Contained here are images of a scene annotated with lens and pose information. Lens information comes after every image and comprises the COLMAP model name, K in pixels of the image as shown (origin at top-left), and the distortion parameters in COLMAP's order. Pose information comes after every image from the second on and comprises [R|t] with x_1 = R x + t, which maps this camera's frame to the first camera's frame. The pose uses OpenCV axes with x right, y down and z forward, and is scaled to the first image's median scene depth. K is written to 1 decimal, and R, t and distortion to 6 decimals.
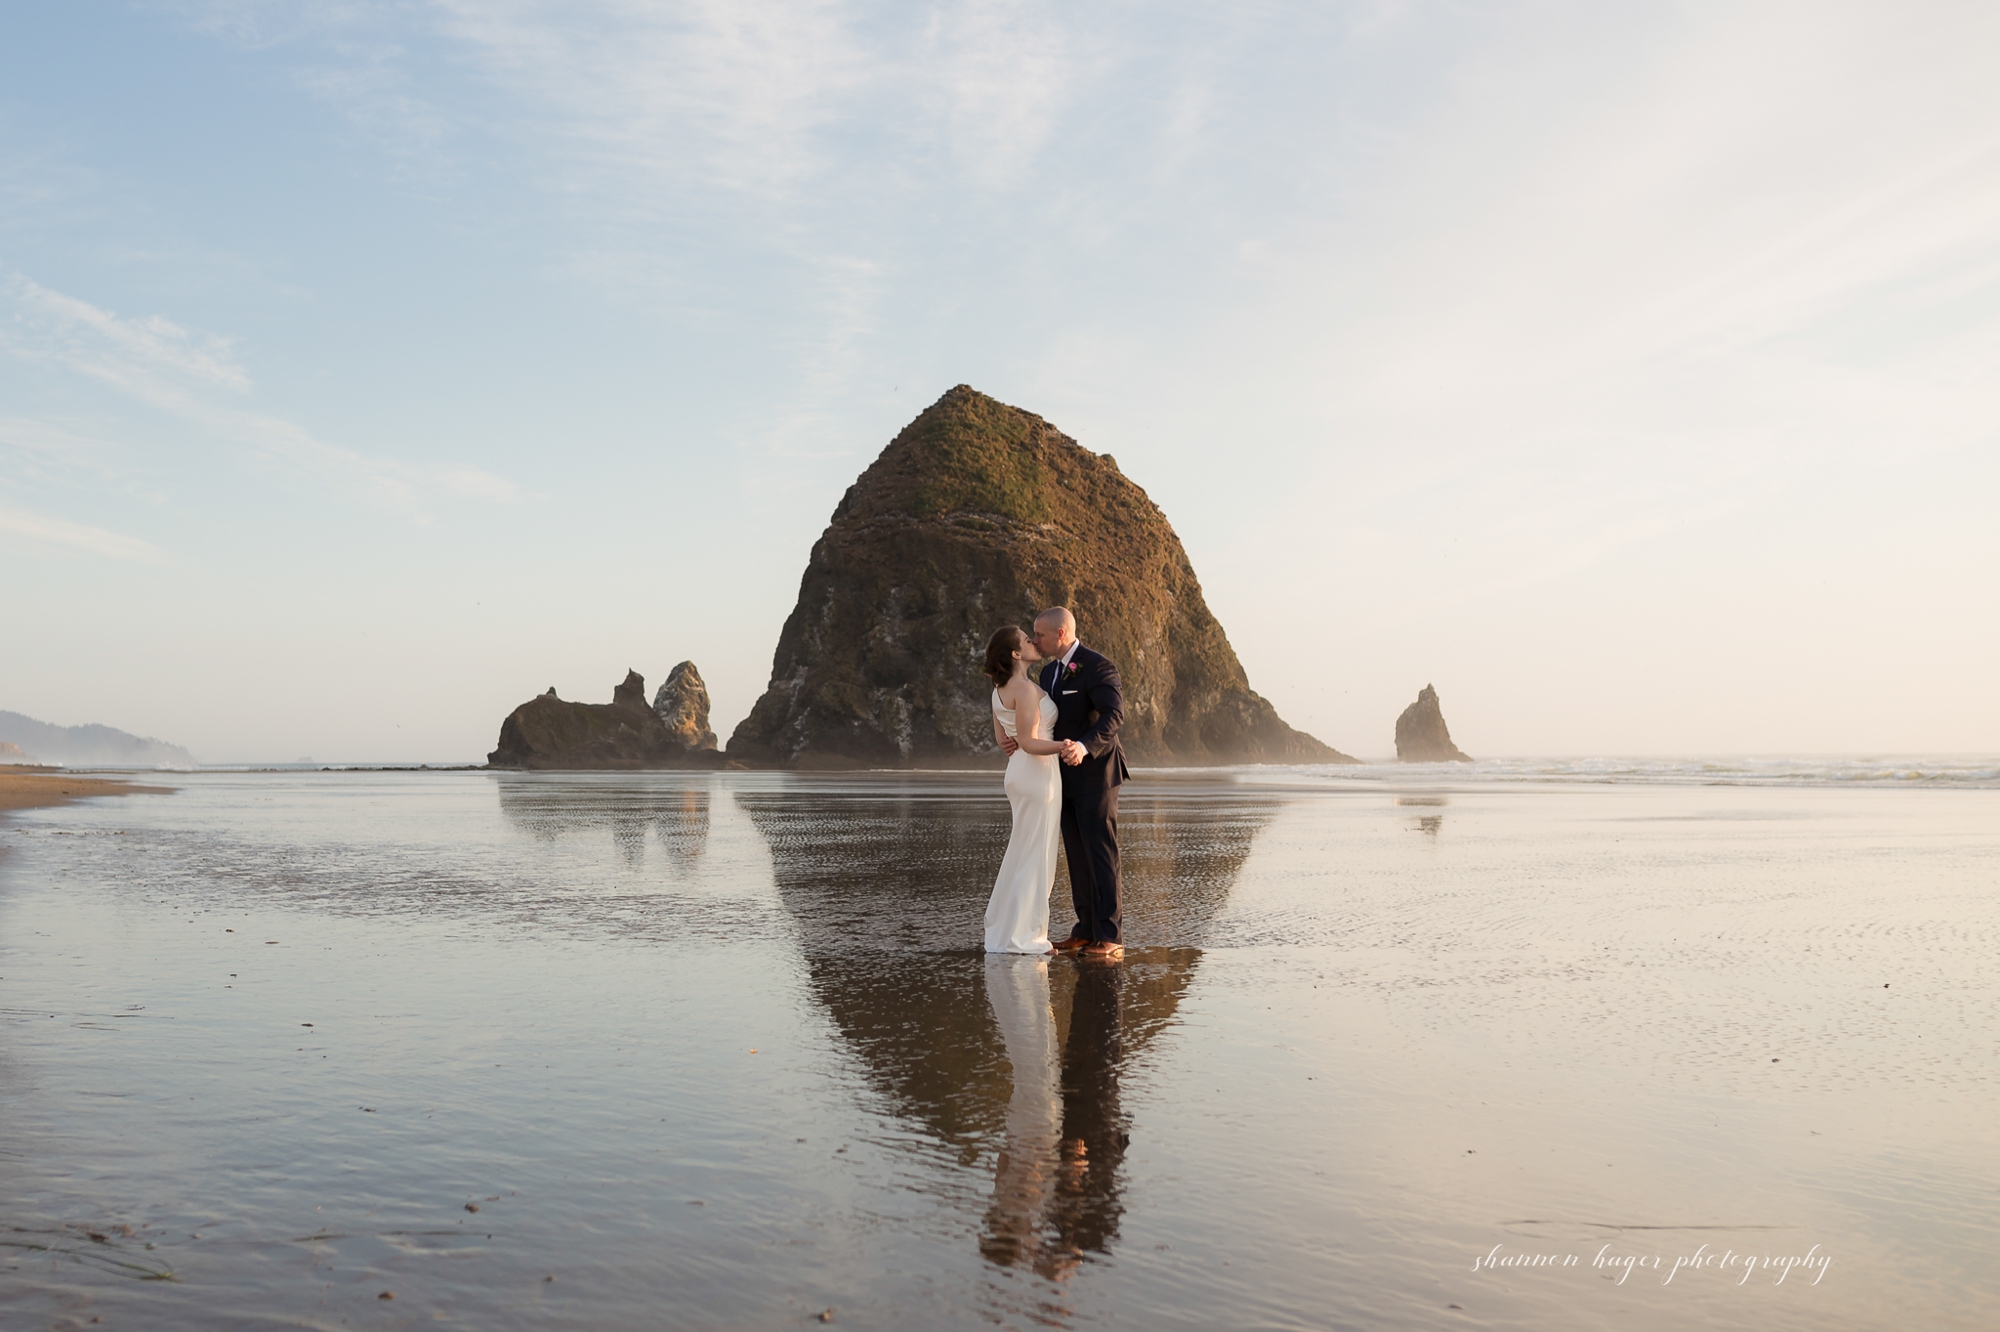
lens RADIAL K [[2208.3, 0, 843.0], [0, 2208.3, 665.2], [0, 0, 1]] dist [-0.022254, -0.013166]
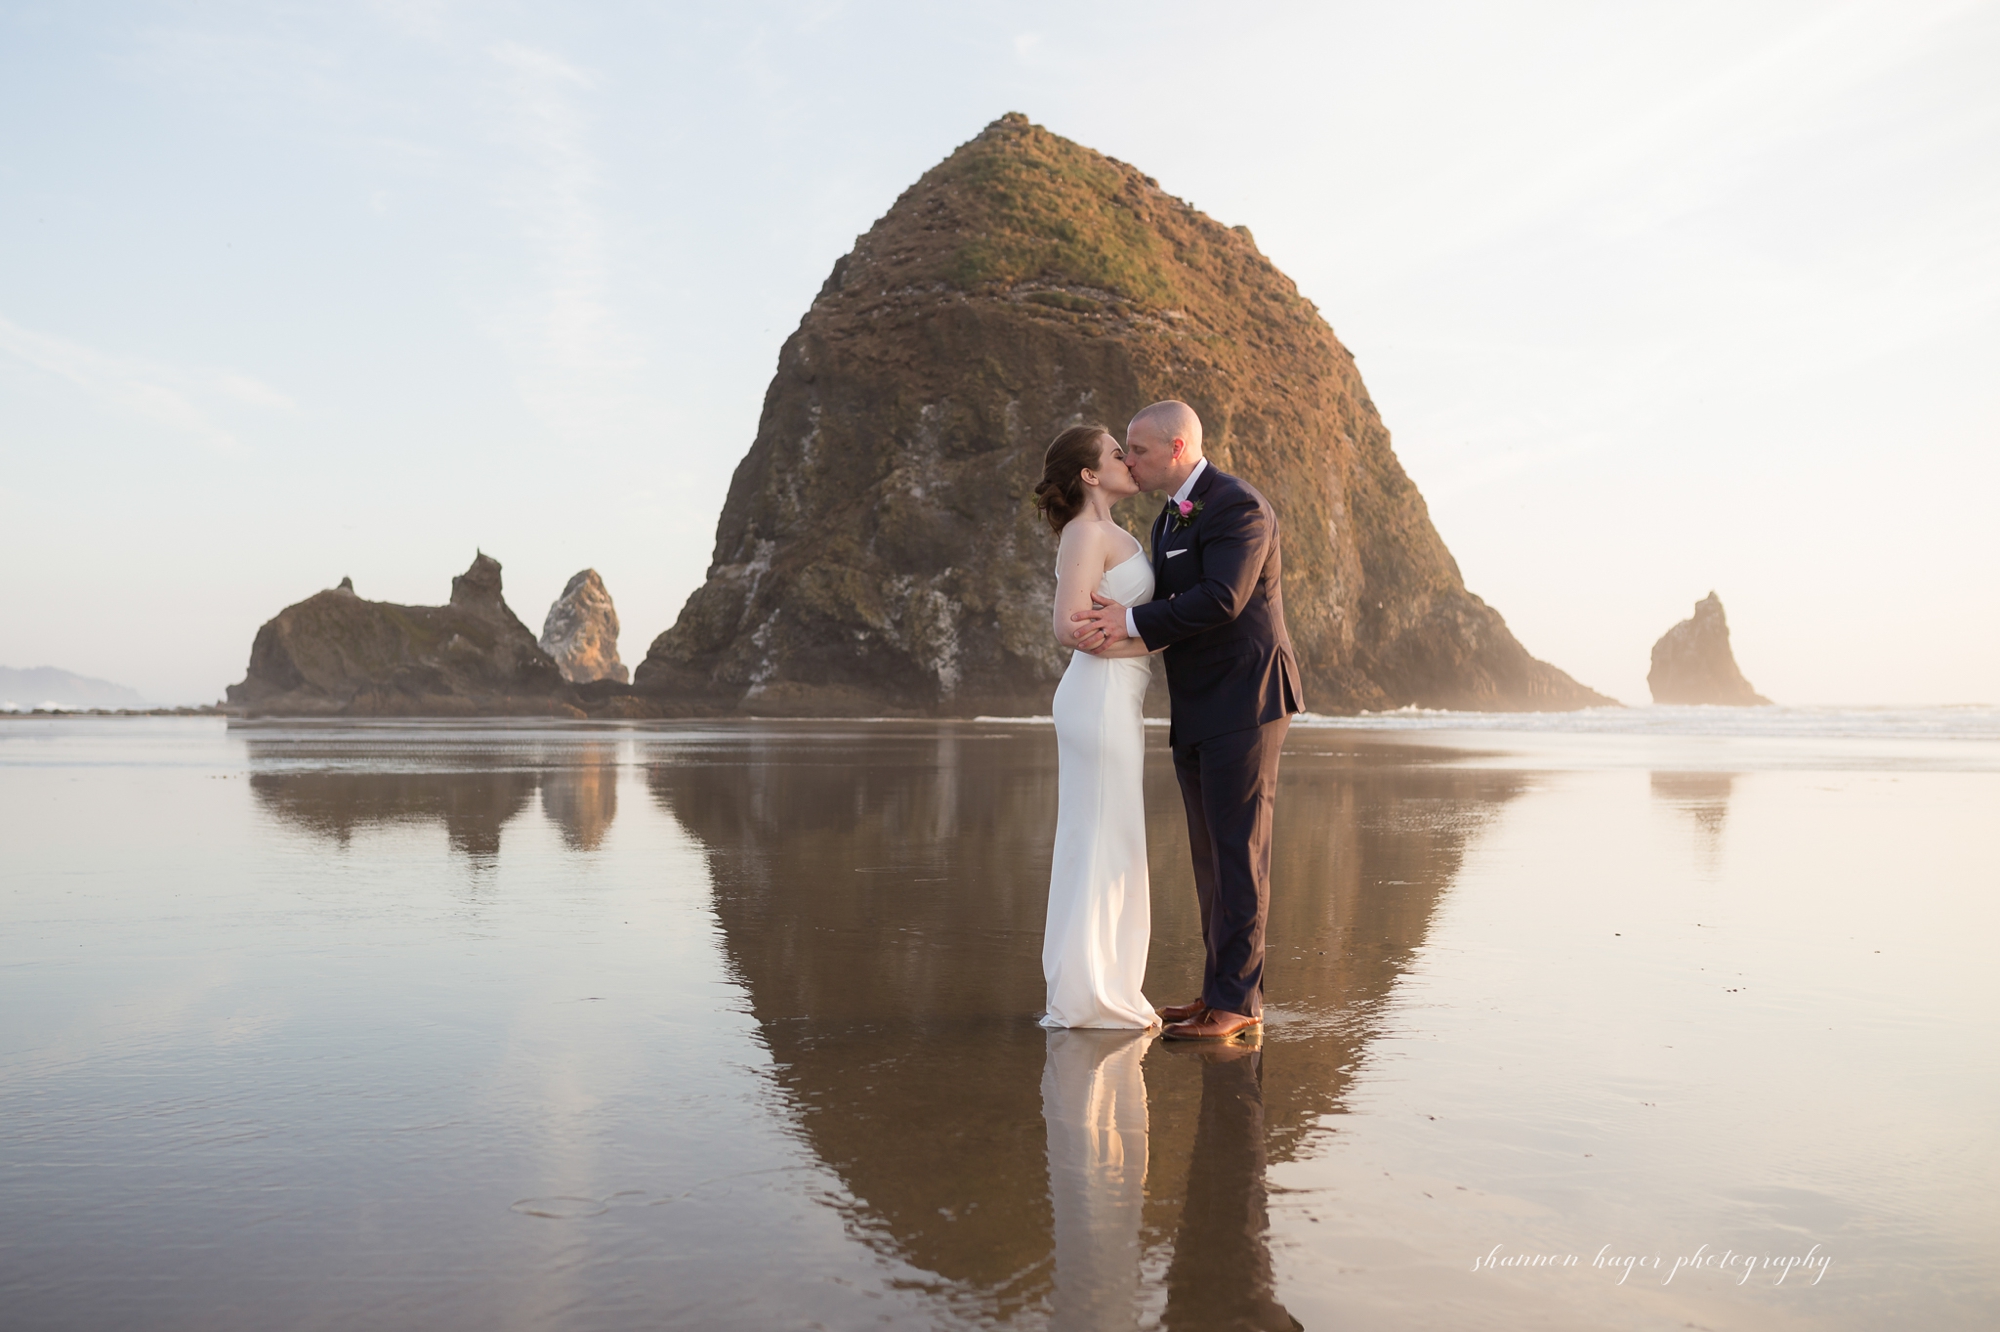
lens RADIAL K [[2089.0, 0, 968.4], [0, 2089.0, 689.5], [0, 0, 1]] dist [-0.035921, -0.011245]
pose [[0.995008, 0.006572, 0.099576, -0.019464], [-0.010109, 0.999334, 0.035055, 0.019855], [-0.099279, -0.035886, 0.994412, 0.430577]]
